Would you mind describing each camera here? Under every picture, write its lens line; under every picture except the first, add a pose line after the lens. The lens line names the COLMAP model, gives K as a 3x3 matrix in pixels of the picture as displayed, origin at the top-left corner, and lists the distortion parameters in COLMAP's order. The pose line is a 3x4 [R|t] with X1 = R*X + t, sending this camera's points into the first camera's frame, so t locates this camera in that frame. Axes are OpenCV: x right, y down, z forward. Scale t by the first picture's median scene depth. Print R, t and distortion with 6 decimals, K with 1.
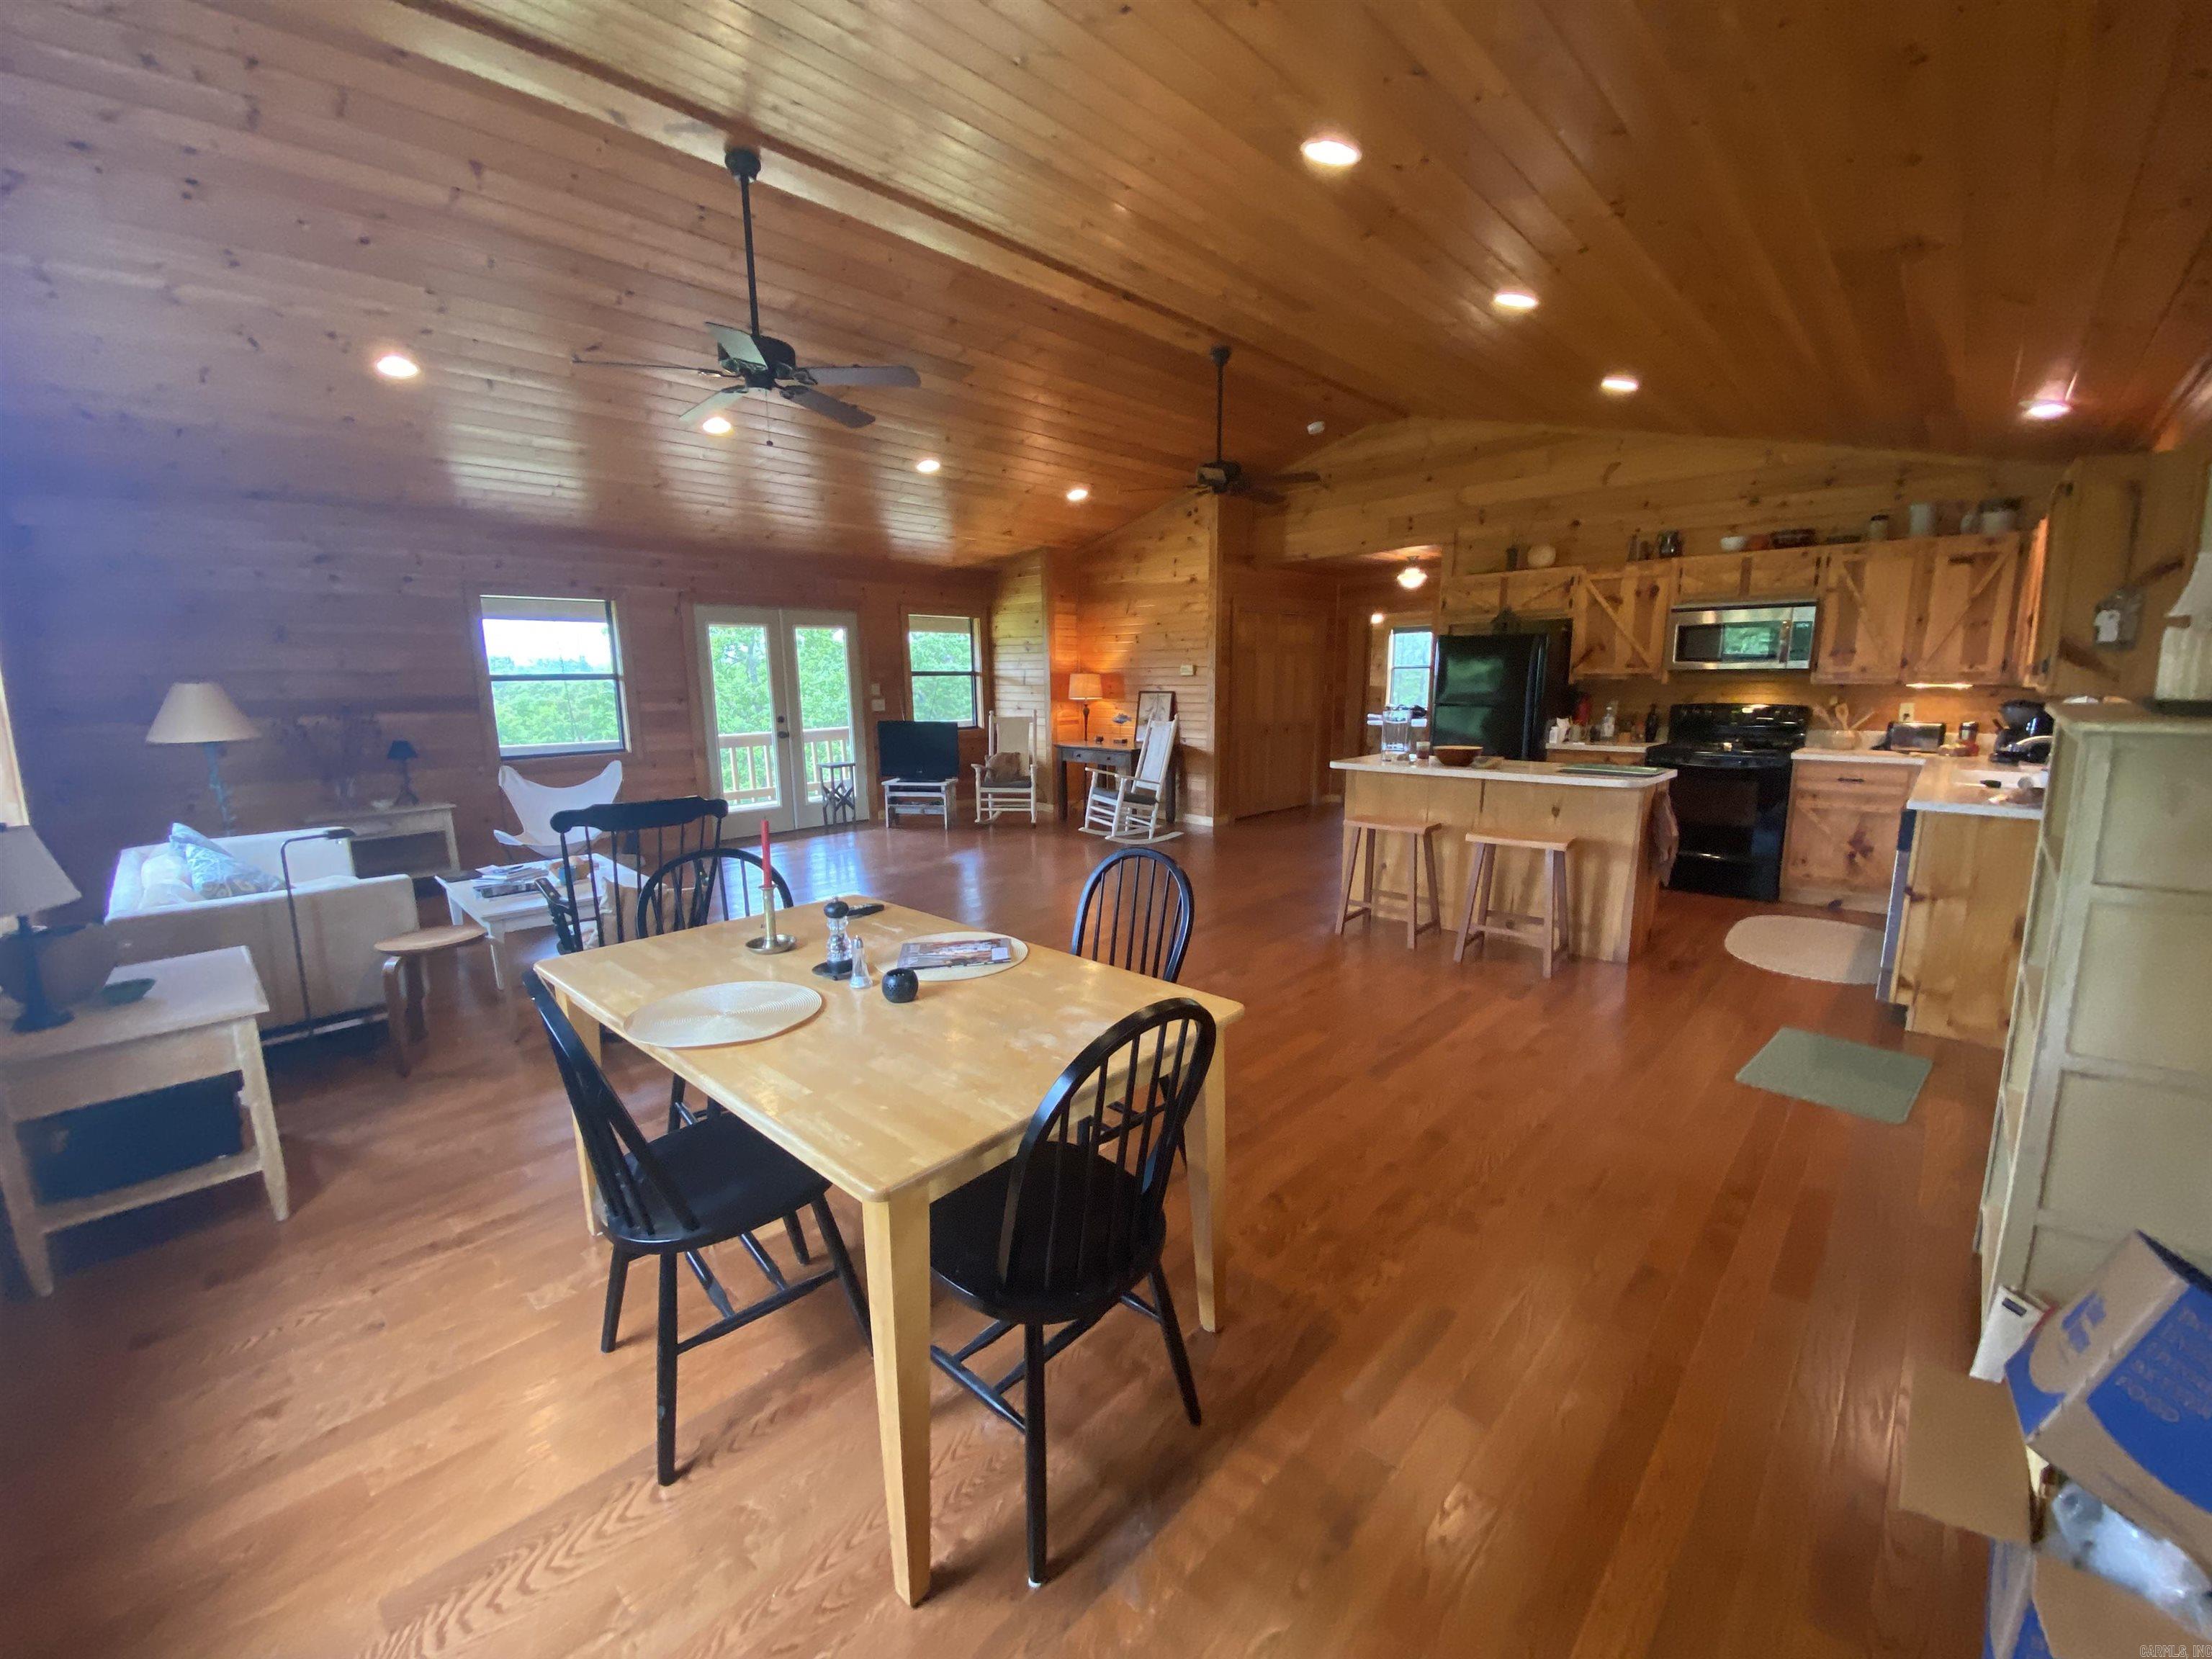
lens RADIAL K [[911.4, 0, 1106.0], [0, 911.4, 829.5], [0, 0, 1]] dist [-0.000192, 0.000086]
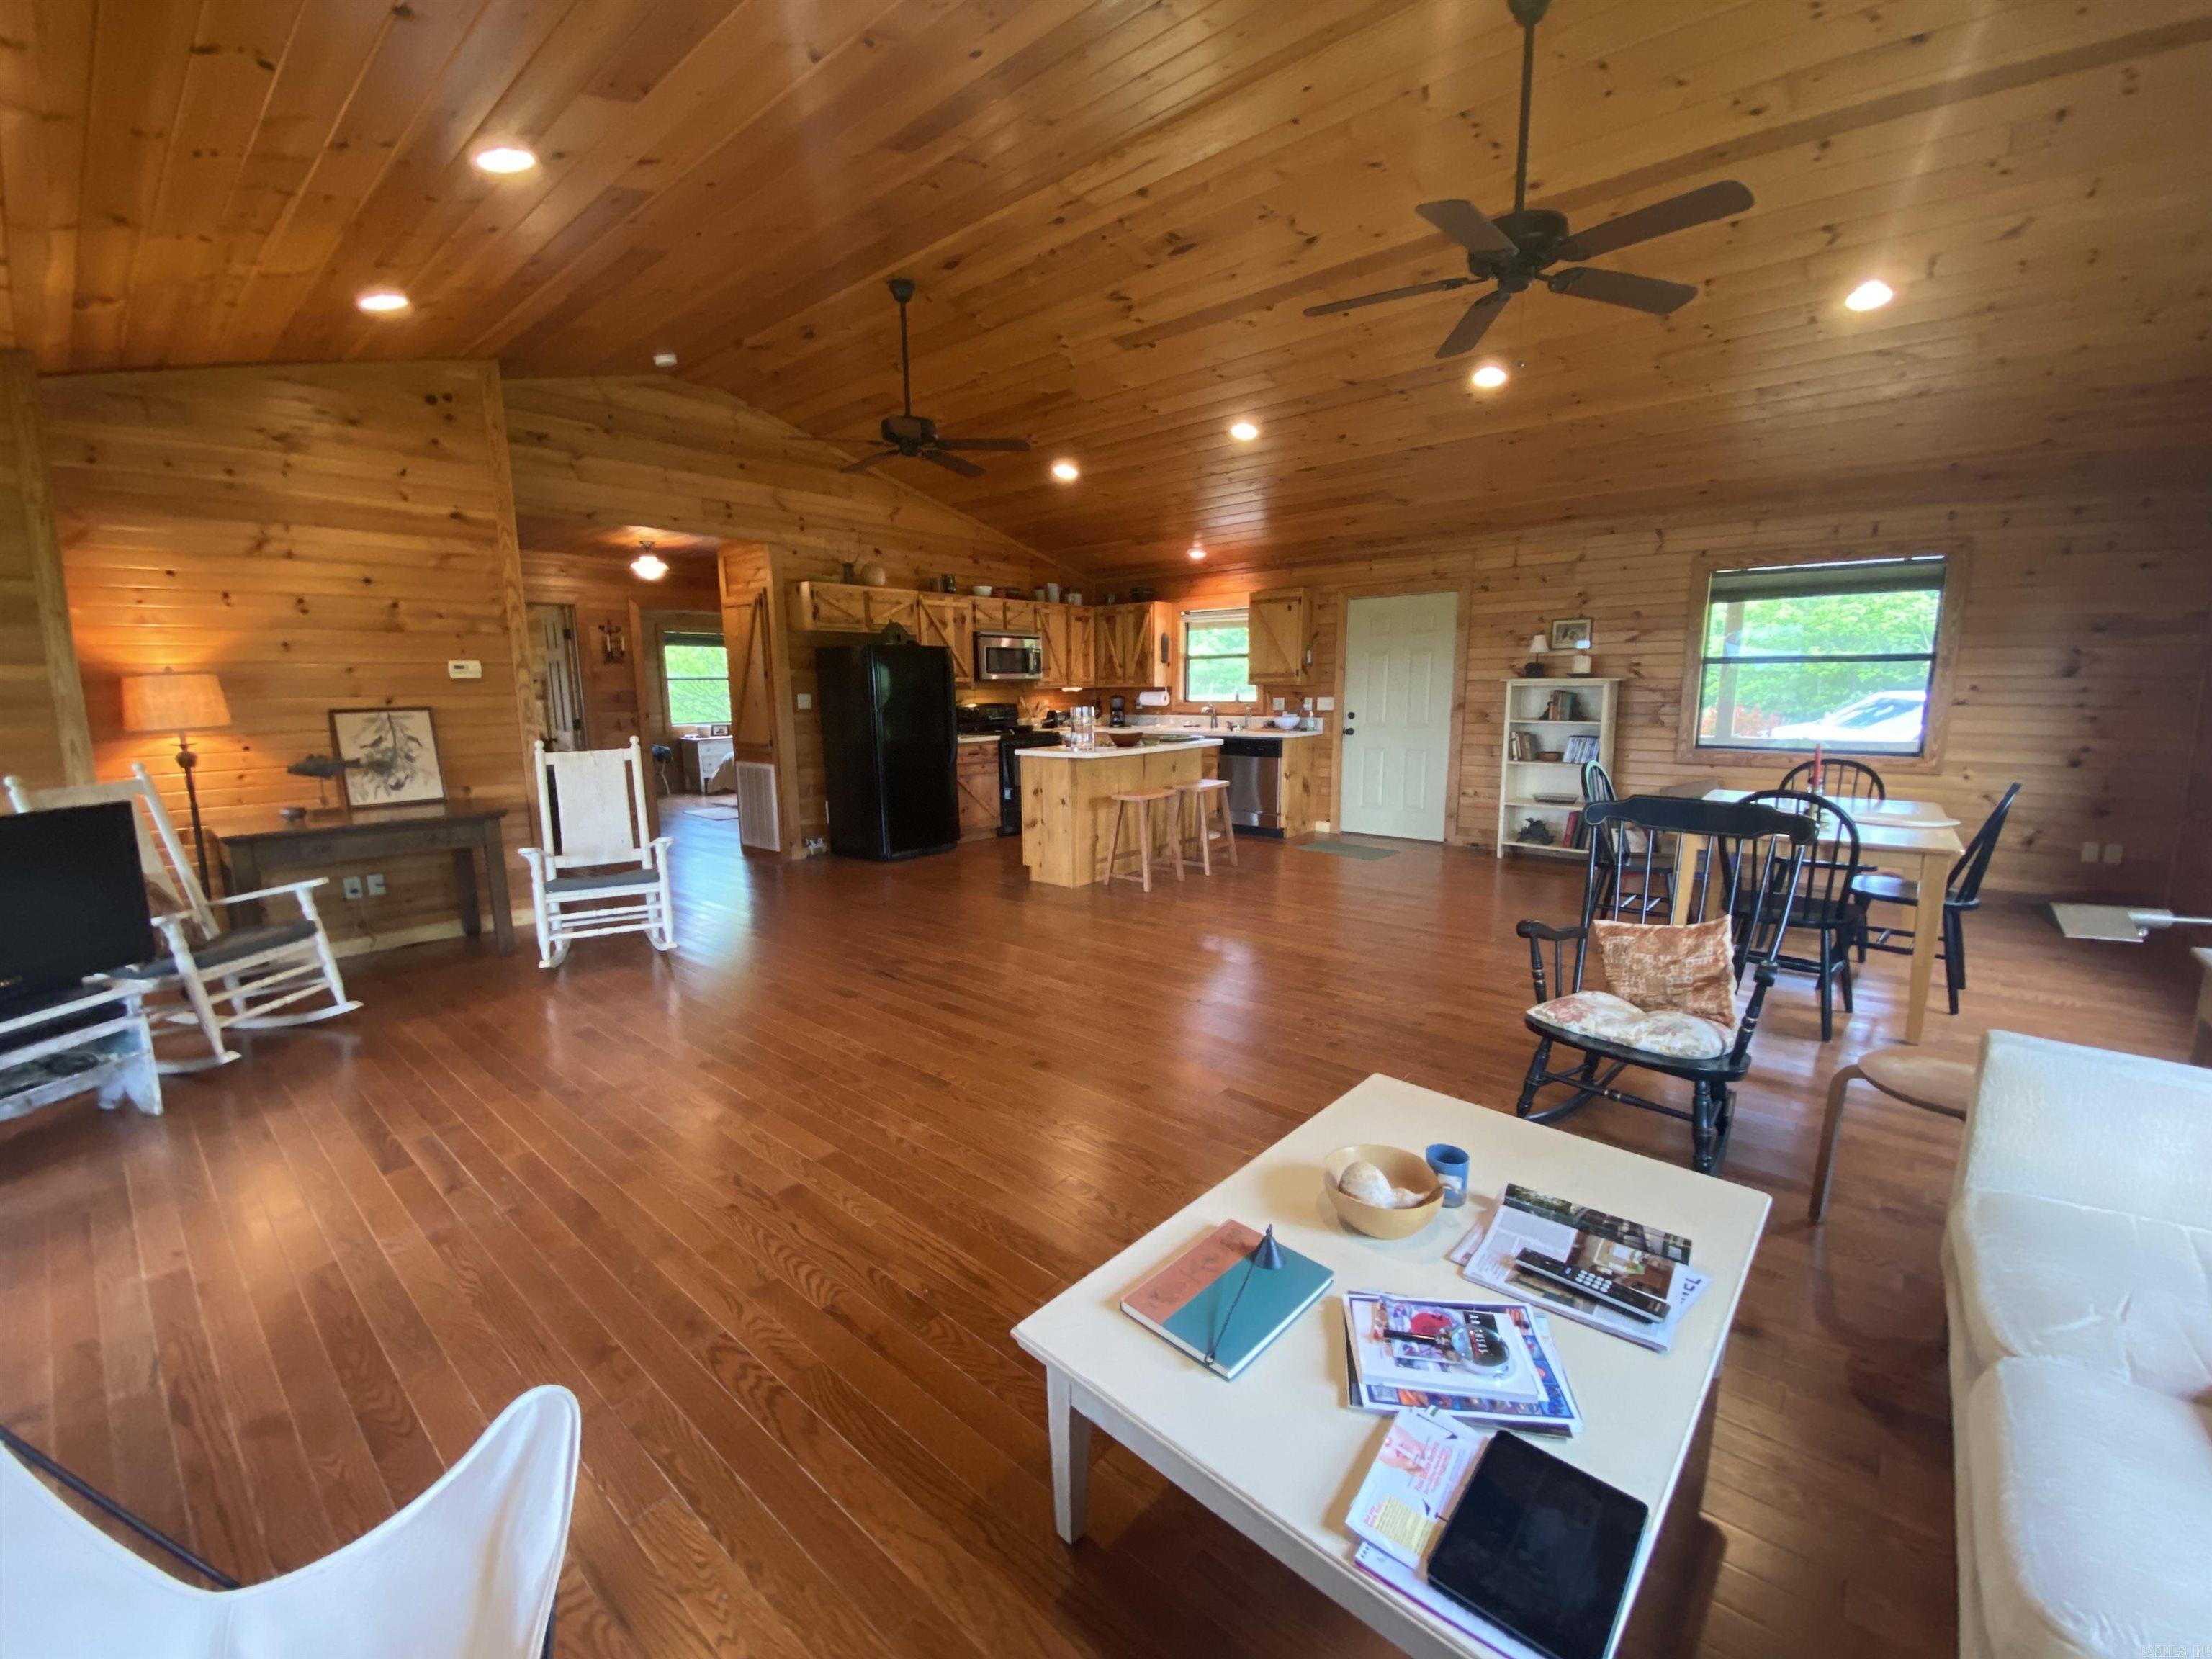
lens RADIAL K [[882.9, 0, 1110.8], [0, 882.9, 839.1], [0, 0, 1]] dist [0.032948, -0.025429]
pose [[-0.058172, -0.162142, 0.985051, -0.714028], [0.179132, 0.969012, 0.170081, -0.130338], [-0.982104, 0.186348, -0.027324, 0.872382]]
